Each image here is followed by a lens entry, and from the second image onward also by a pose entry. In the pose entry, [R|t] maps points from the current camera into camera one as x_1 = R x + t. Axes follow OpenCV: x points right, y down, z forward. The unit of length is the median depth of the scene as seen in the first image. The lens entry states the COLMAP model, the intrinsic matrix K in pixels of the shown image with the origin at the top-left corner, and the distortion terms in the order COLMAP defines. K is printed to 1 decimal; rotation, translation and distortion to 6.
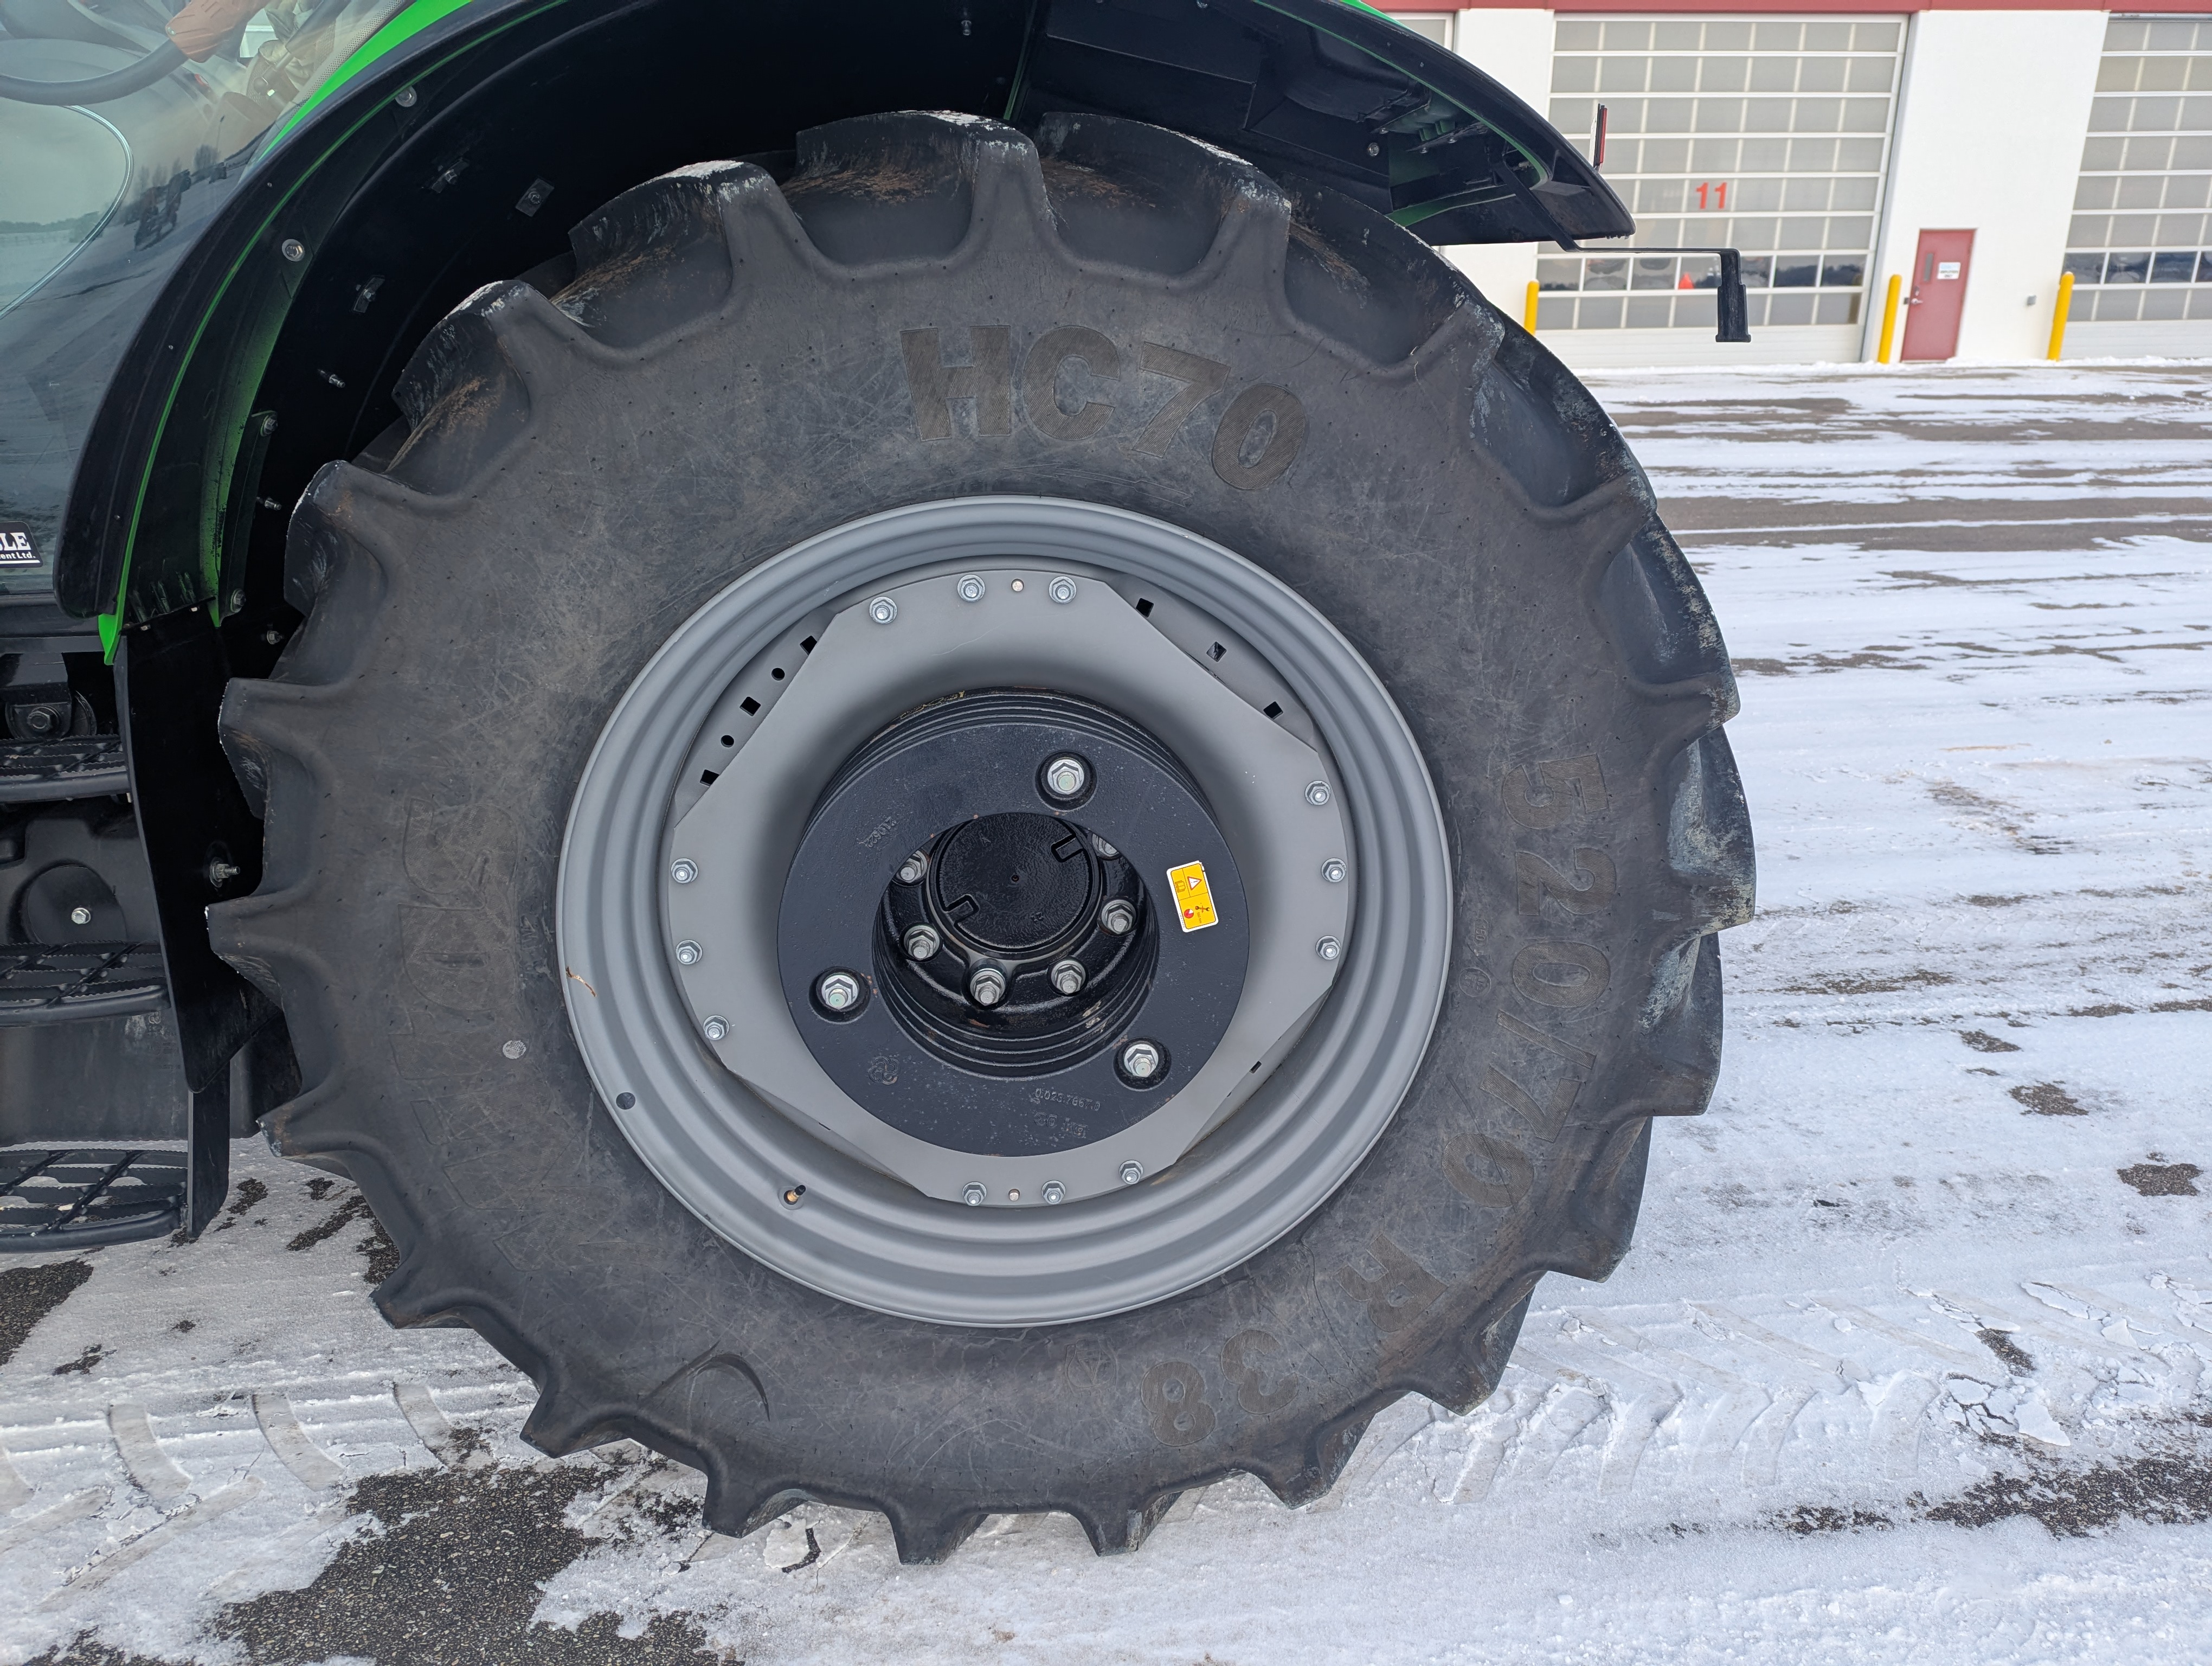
lens RADIAL K [[1534.0, 0, 1142.8], [0, 1534.0, 829.2], [0, 0, 1]] dist [0.066747, -0.058131]
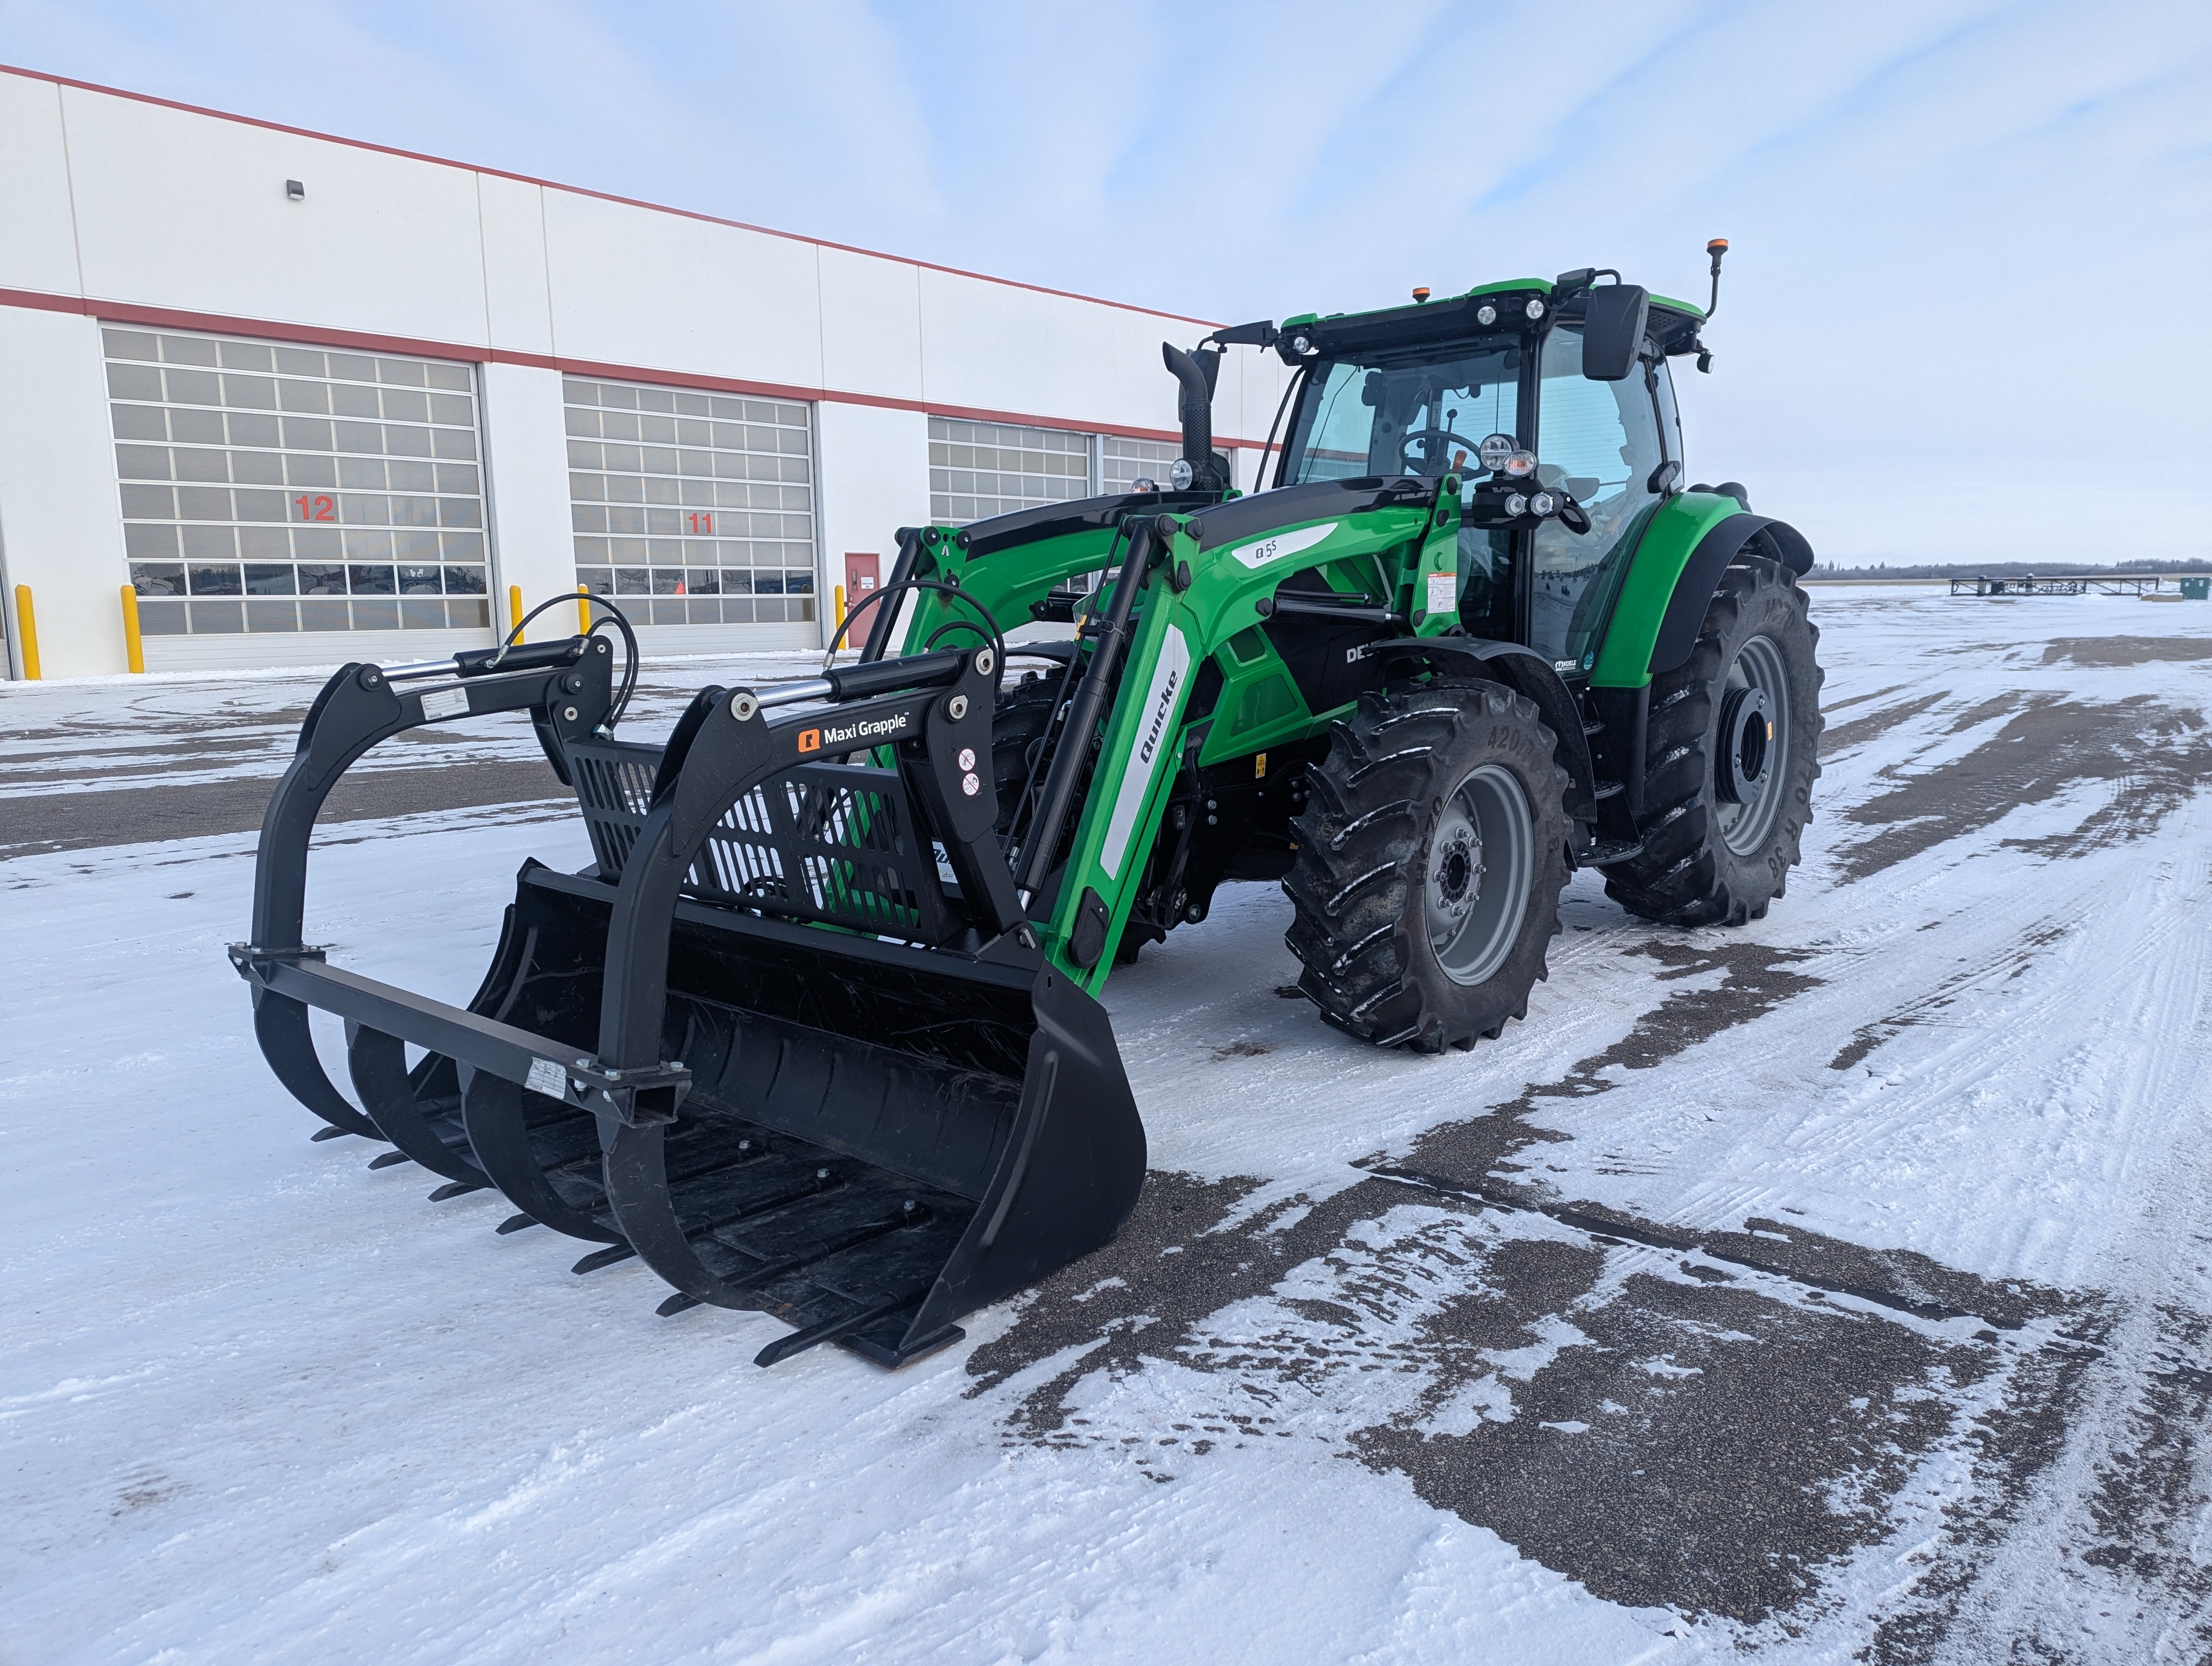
lens RADIAL K [[1534.0, 0, 1142.8], [0, 1534.0, 829.2], [0, 0, 1]] dist [0.066747, -0.058131]
pose [[0.707688, -0.108226, 0.698187, -3.836890], [0.233681, 0.968436, -0.086744, 0.249931], [-0.666761, 0.224541, 0.710641, -0.728106]]
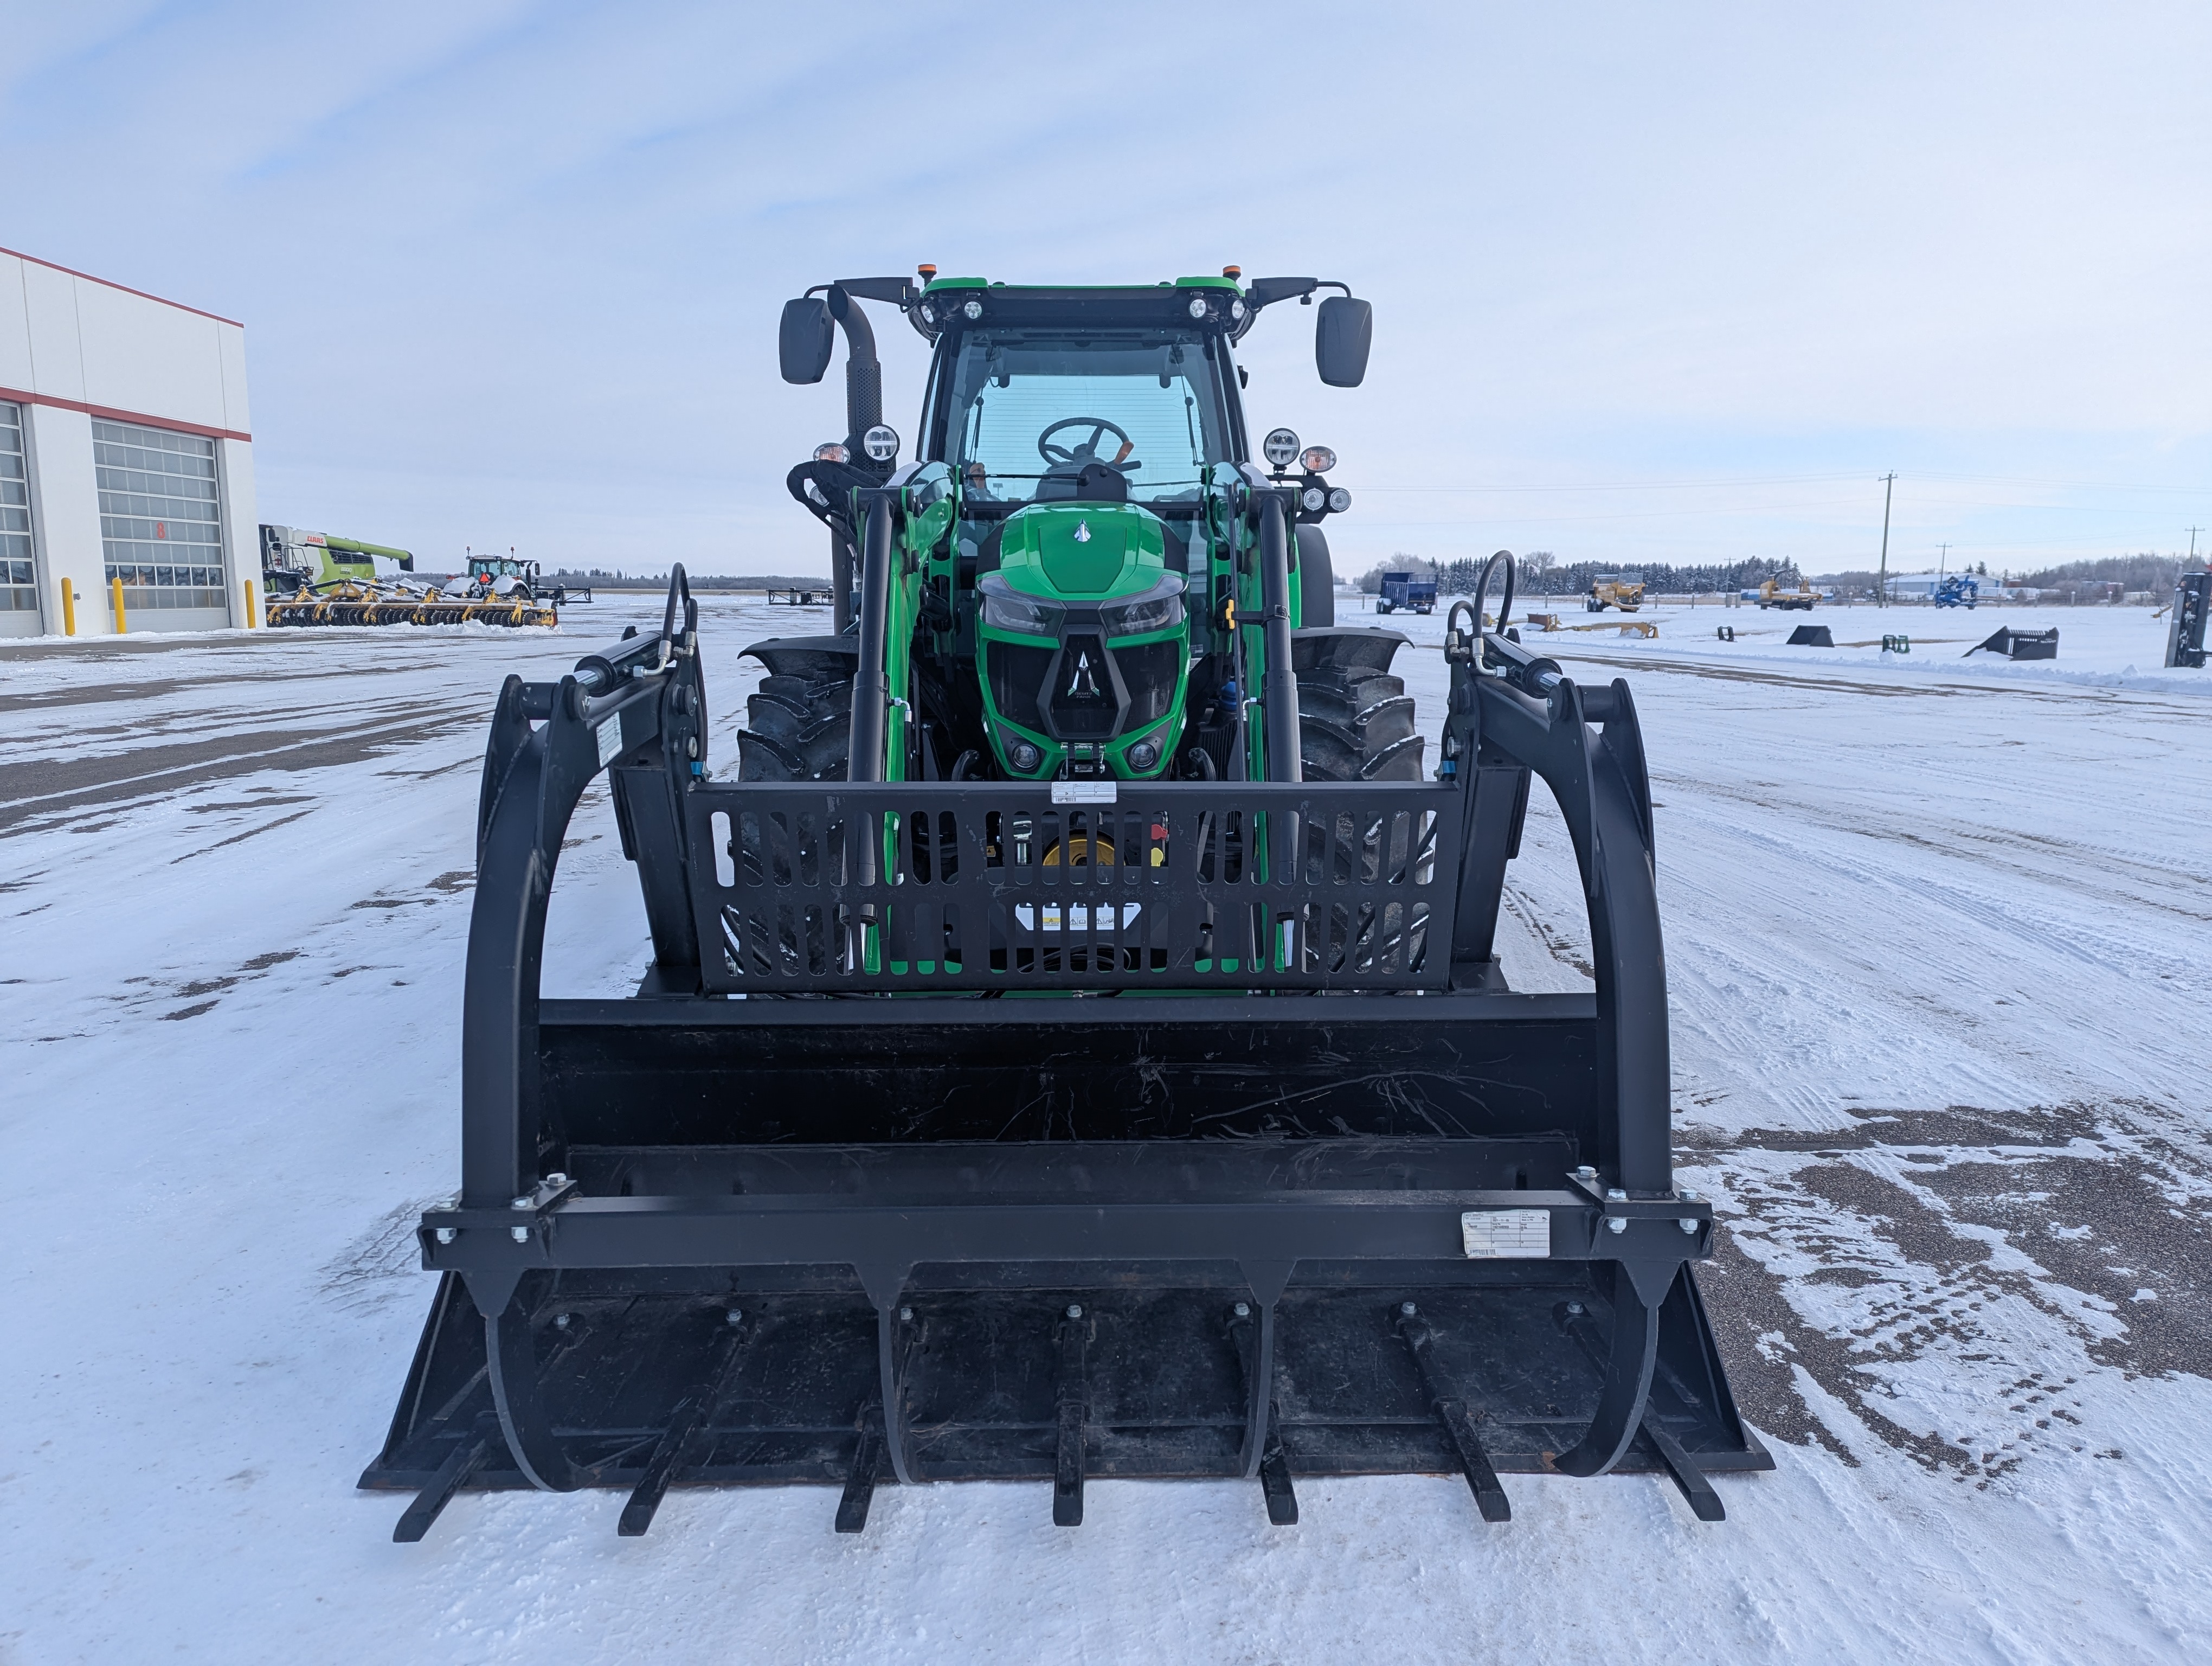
lens RADIAL K [[1533.0, 0, 1142.9], [0, 1533.0, 810.5], [0, 0, 1]] dist [0.098399, -0.097406]
pose [[0.052990, -0.133236, 0.989667, -4.311251], [0.321642, 0.940520, 0.109398, -0.317368], [-0.945377, 0.312521, 0.092693, 1.018152]]
